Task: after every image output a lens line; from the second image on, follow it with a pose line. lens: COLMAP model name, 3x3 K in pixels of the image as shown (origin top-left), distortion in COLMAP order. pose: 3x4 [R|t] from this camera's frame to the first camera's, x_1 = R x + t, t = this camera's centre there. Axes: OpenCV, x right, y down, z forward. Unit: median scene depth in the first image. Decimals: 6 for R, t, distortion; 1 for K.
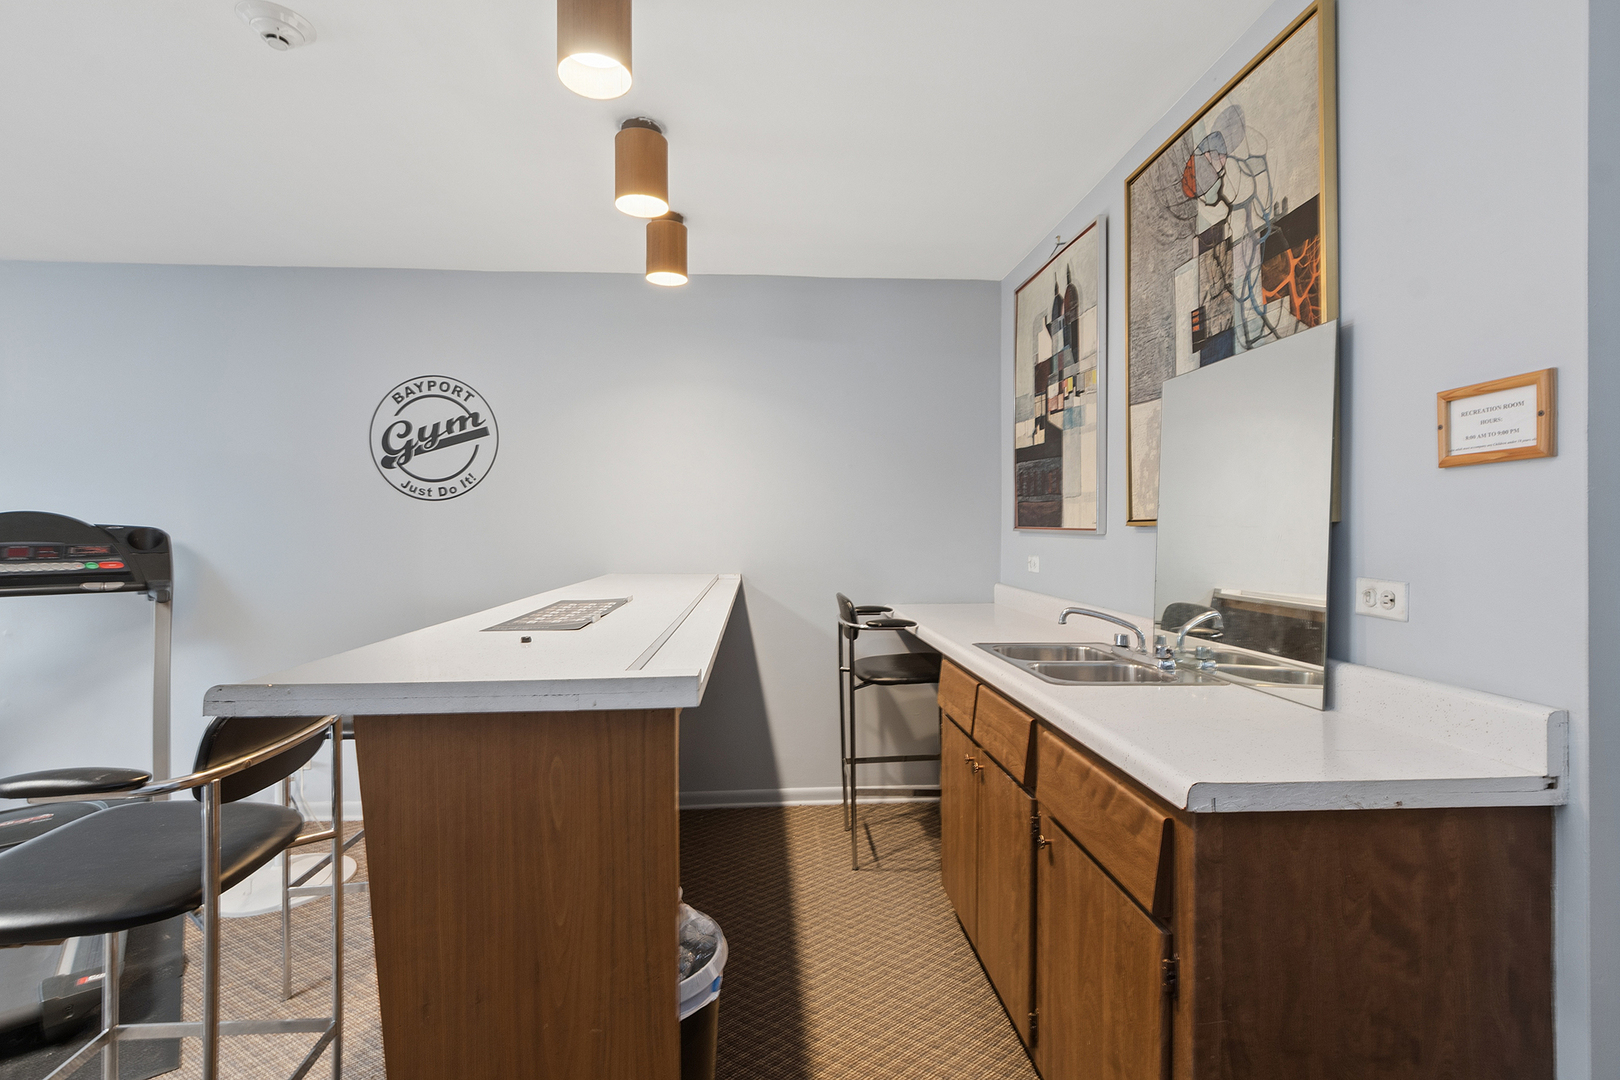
lens RADIAL K [[722.4, 0, 813.9], [0, 722.4, 535.3], [0, 0, 1]] dist [0.016132, 0.000559]
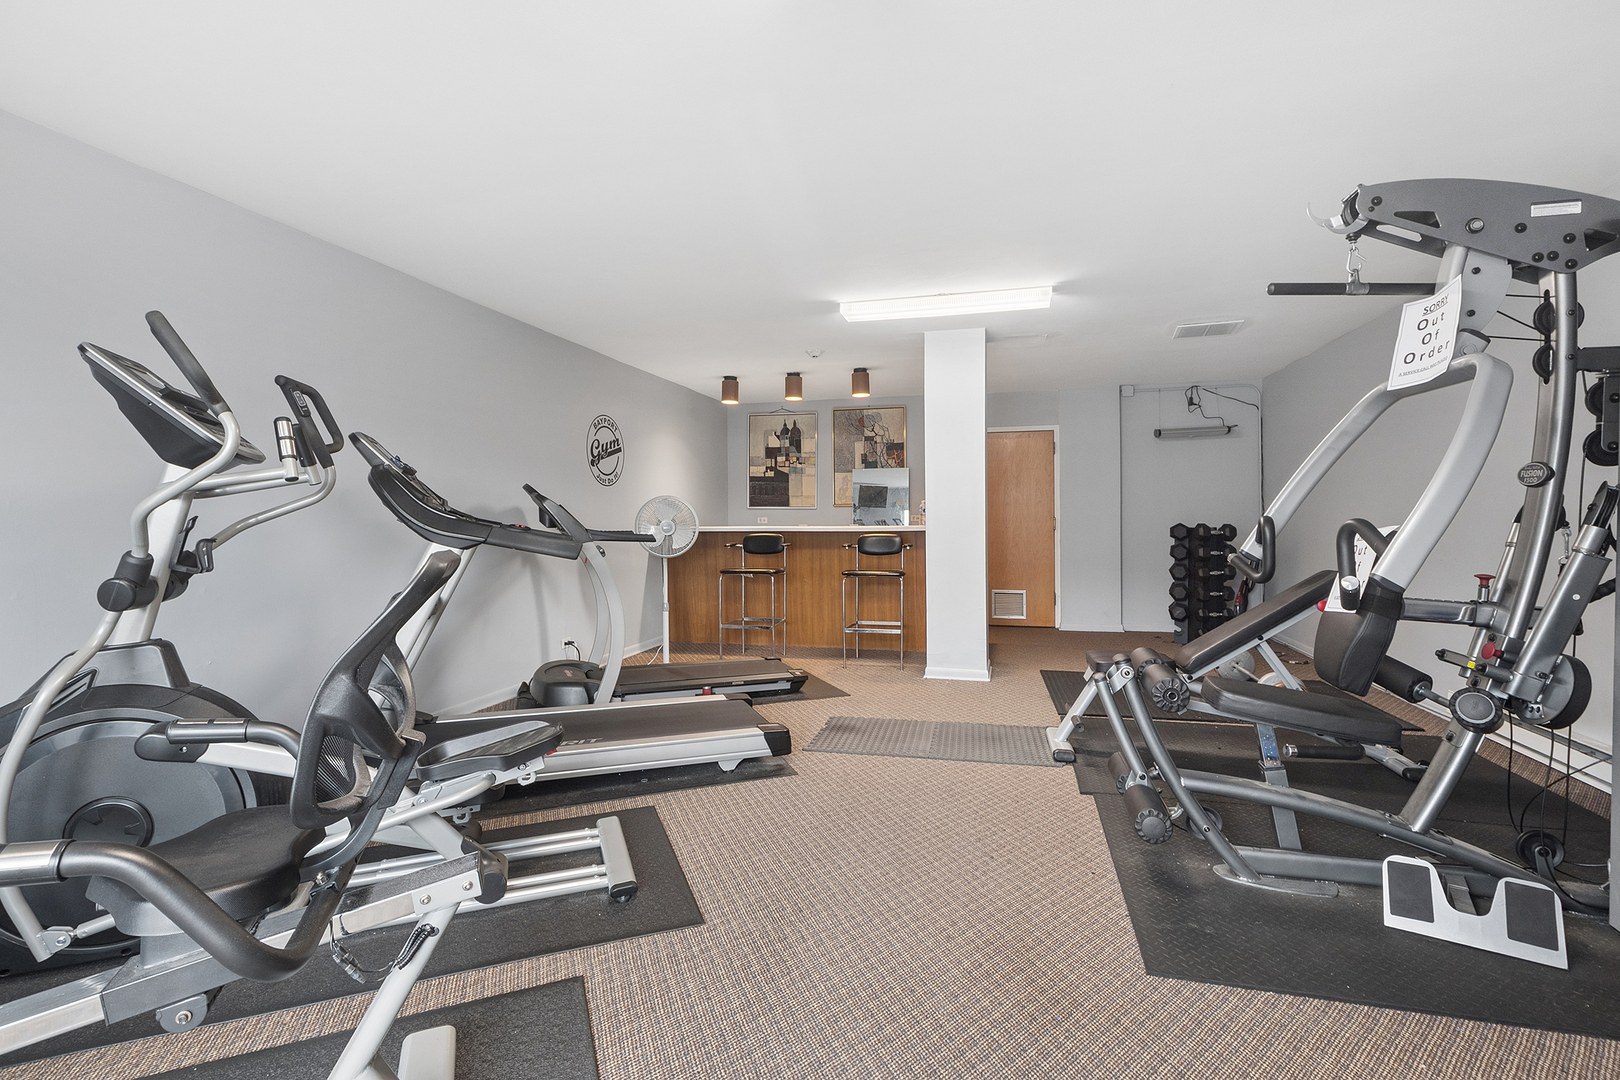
lens RADIAL K [[722.4, 0, 809.6], [0, 722.4, 532.0], [0, 0, 1]] dist [0.016132, 0.000559]
pose [[0.350822, -0.012383, 0.936360, -2.023970], [0.010722, 0.999900, 0.009207, 0.054740], [-0.936381, 0.006809, 0.350920, -0.089087]]
